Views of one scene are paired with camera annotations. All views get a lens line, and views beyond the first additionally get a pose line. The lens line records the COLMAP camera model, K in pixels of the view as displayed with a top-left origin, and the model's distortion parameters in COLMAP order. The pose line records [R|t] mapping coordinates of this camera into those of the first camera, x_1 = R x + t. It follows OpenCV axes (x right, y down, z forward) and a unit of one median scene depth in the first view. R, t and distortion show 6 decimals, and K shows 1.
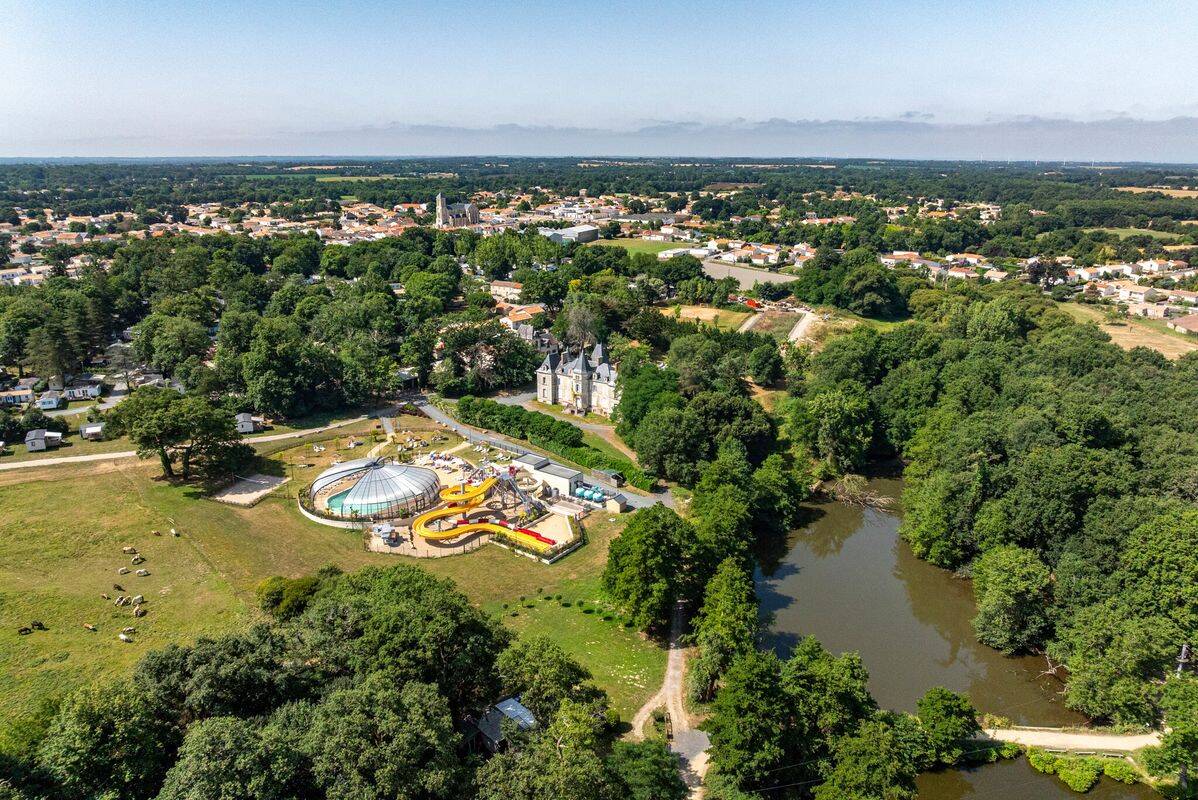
lens RADIAL K [[822.5, 0, 598.2], [0, 822.5, 397.1], [0, 0, 1]] dist [-0.040316, -0.002588]
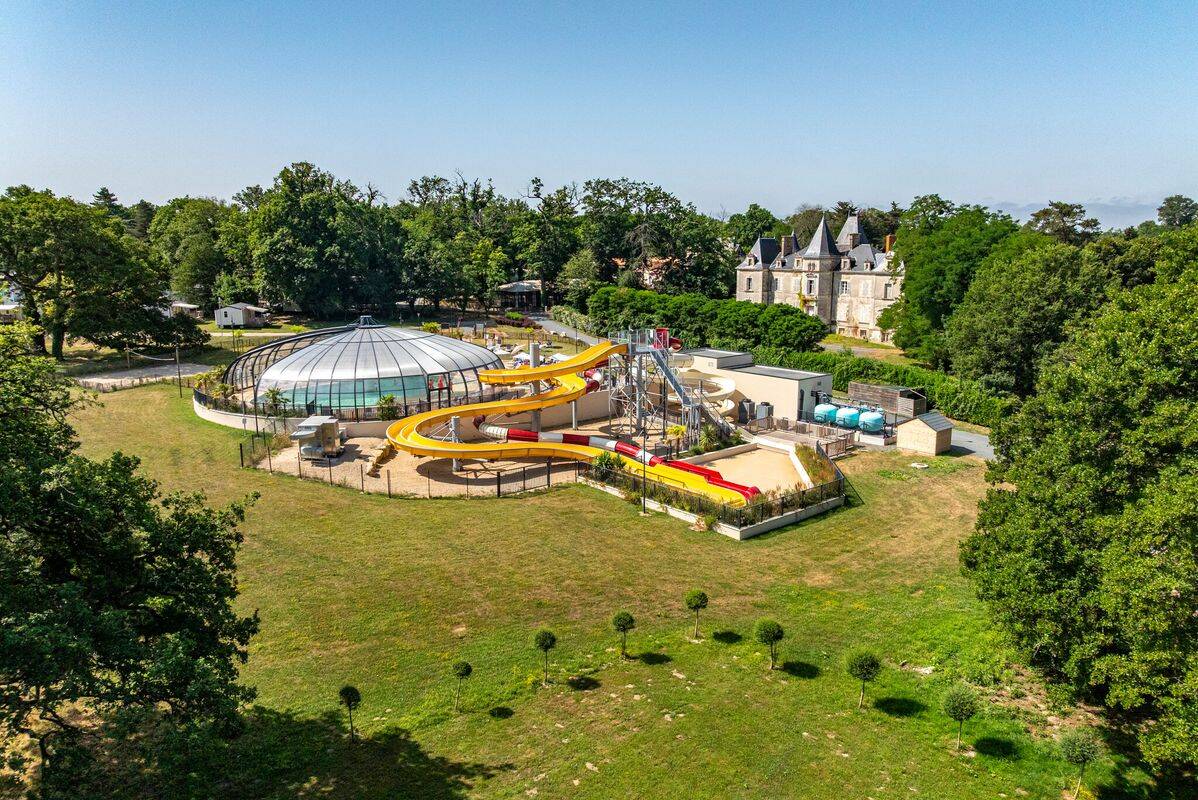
lens RADIAL K [[822.5, 0, 597.5], [0, 822.5, 401.1], [0, 0, 1]] dist [-0.040316, -0.002588]
pose [[0.968085, 0.039858, -0.247431, -0.031268], [-0.065028, 0.993408, -0.094400, 0.156078], [0.242037, 0.107478, 0.964296, 0.575987]]
